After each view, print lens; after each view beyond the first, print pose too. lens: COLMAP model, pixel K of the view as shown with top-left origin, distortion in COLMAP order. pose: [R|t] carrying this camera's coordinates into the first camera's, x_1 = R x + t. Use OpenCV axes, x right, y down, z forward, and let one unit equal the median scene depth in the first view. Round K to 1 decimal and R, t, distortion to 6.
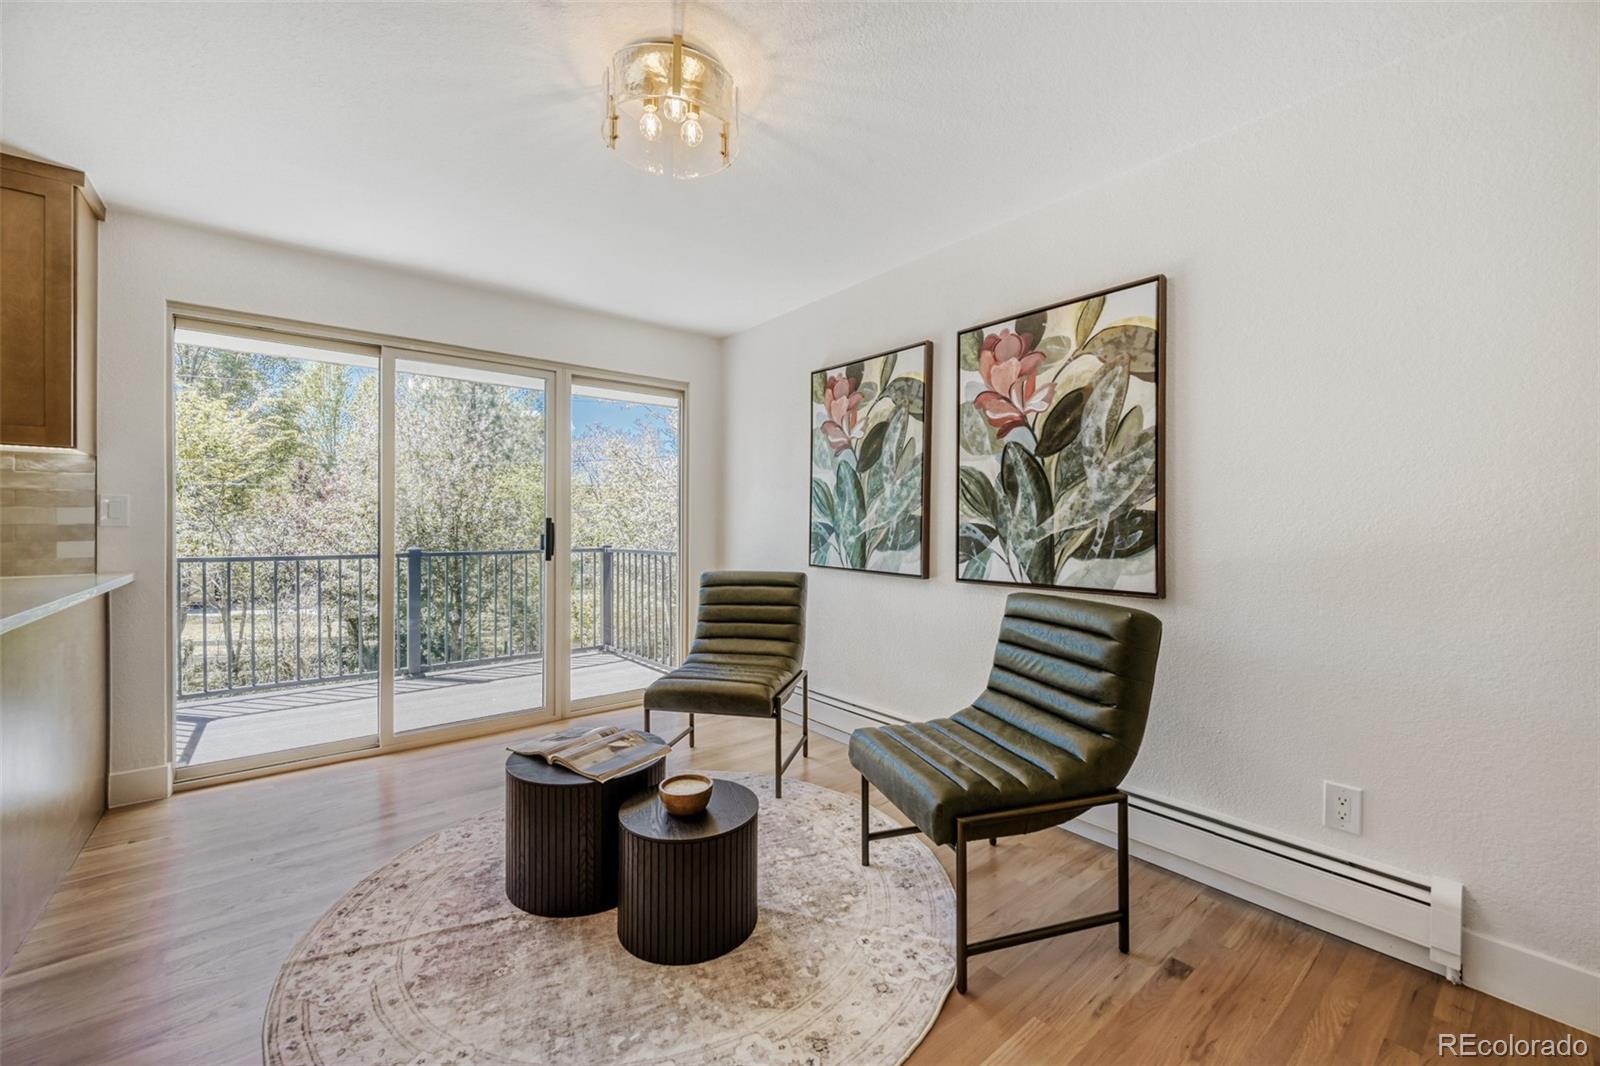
lens RADIAL K [[637.9, 0, 791.3], [0, 637.9, 521.6], [0, 0, 1]] dist [0.003531, 0.000664]
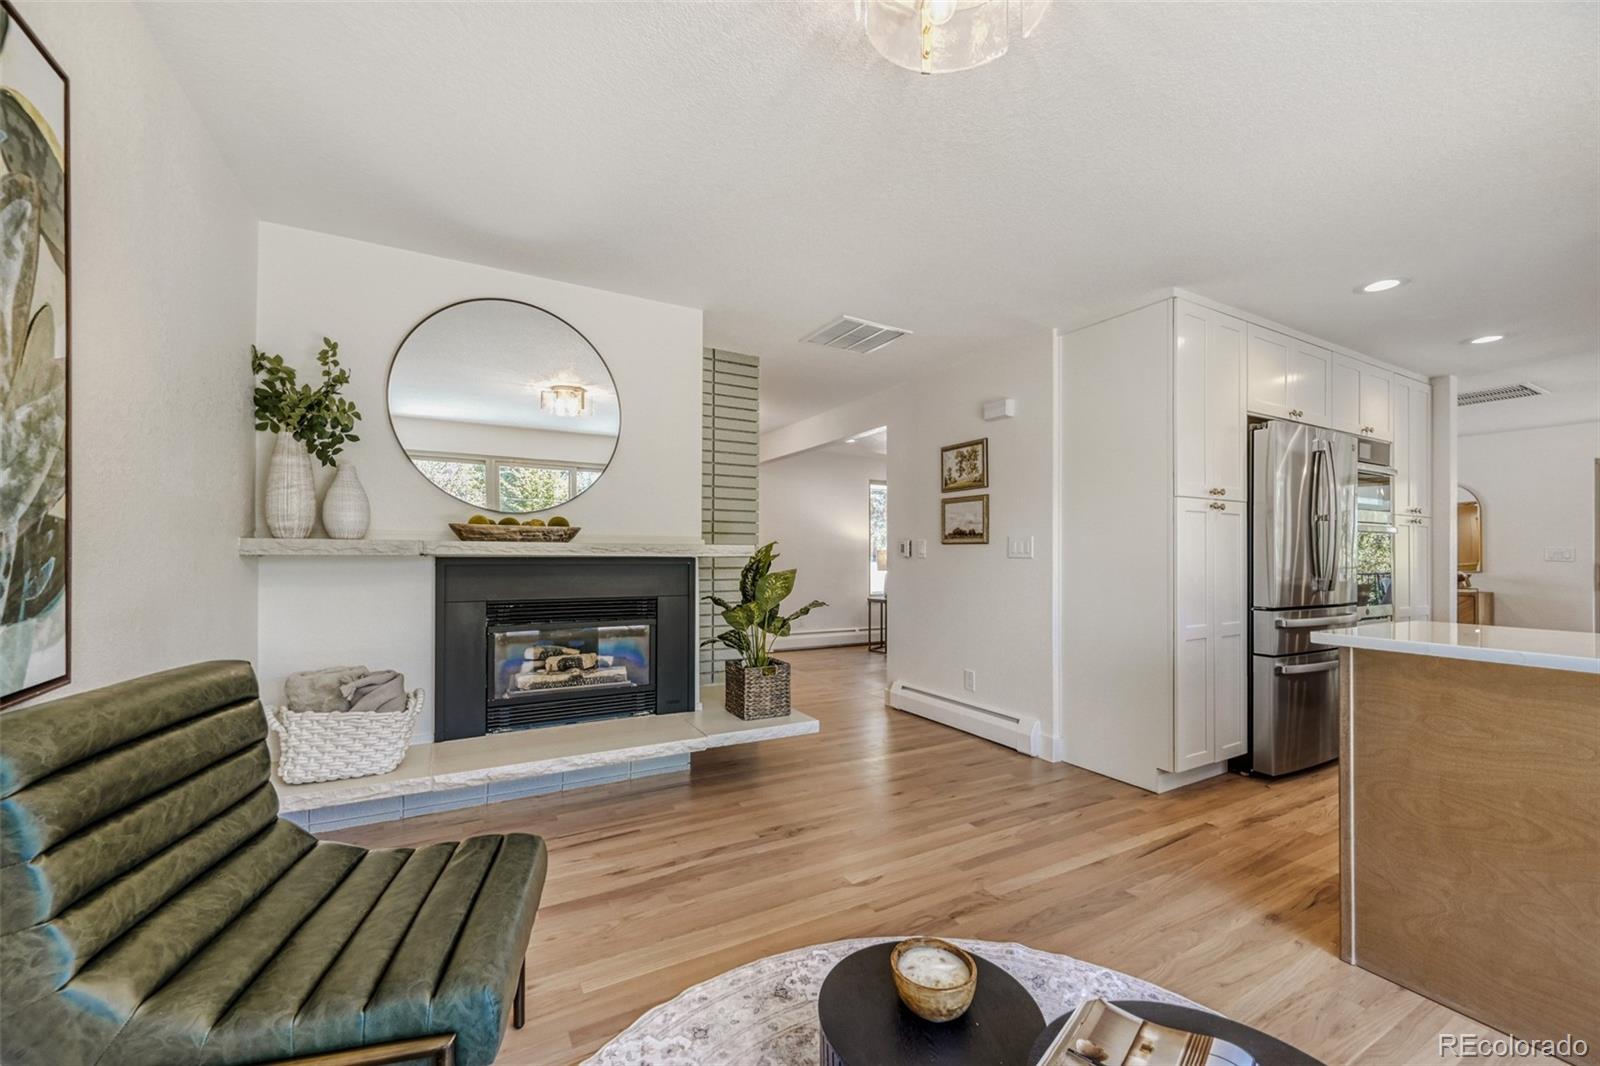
lens RADIAL K [[637.9, 0, 804.1], [0, 637.9, 549.1], [0, 0, 1]] dist [0.003531, 0.000664]
pose [[-0.986710, -0.005680, 0.162391, -0.095756], [-0.006656, 0.999963, -0.005469, 0.005046], [-0.162354, -0.006477, -0.986711, 1.129274]]
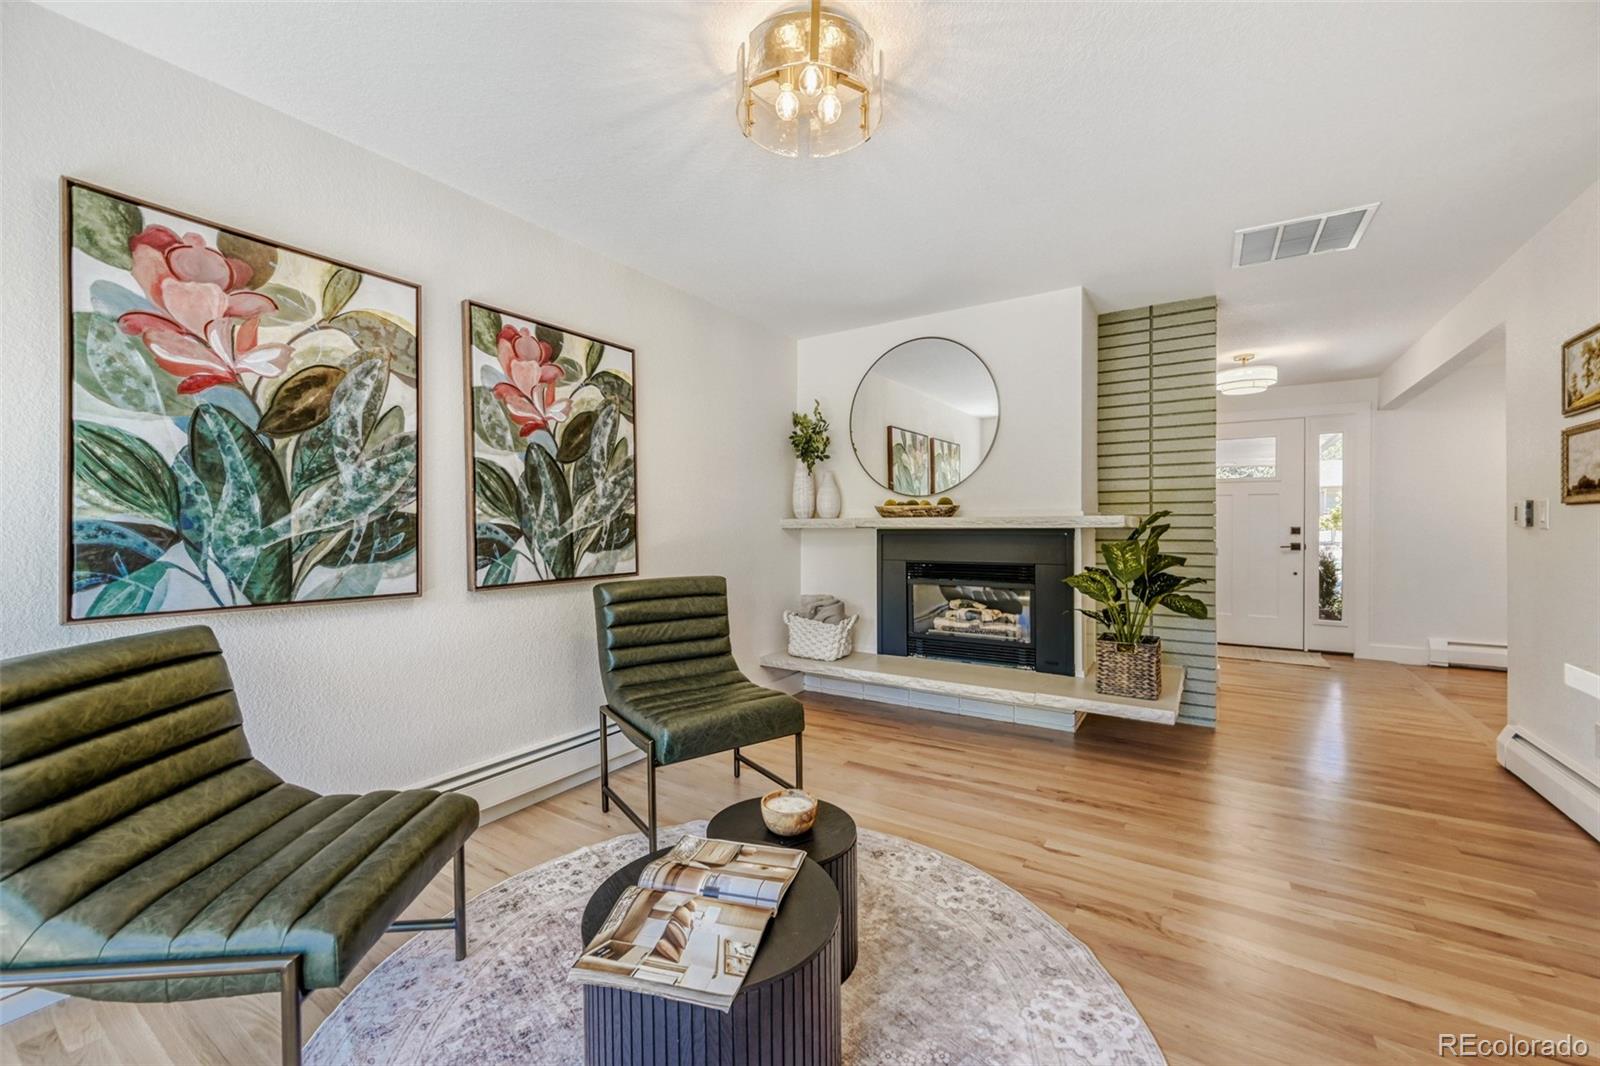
lens RADIAL K [[637.9, 0, 797.2], [0, 637.9, 535.5], [0, 0, 1]] dist [0.003531, 0.000664]
pose [[-0.315369, -0.012868, 0.948882, -0.715082], [0.003997, 0.999881, 0.014888, 0.008160], [-0.948961, 0.008488, -0.315280, 0.875875]]
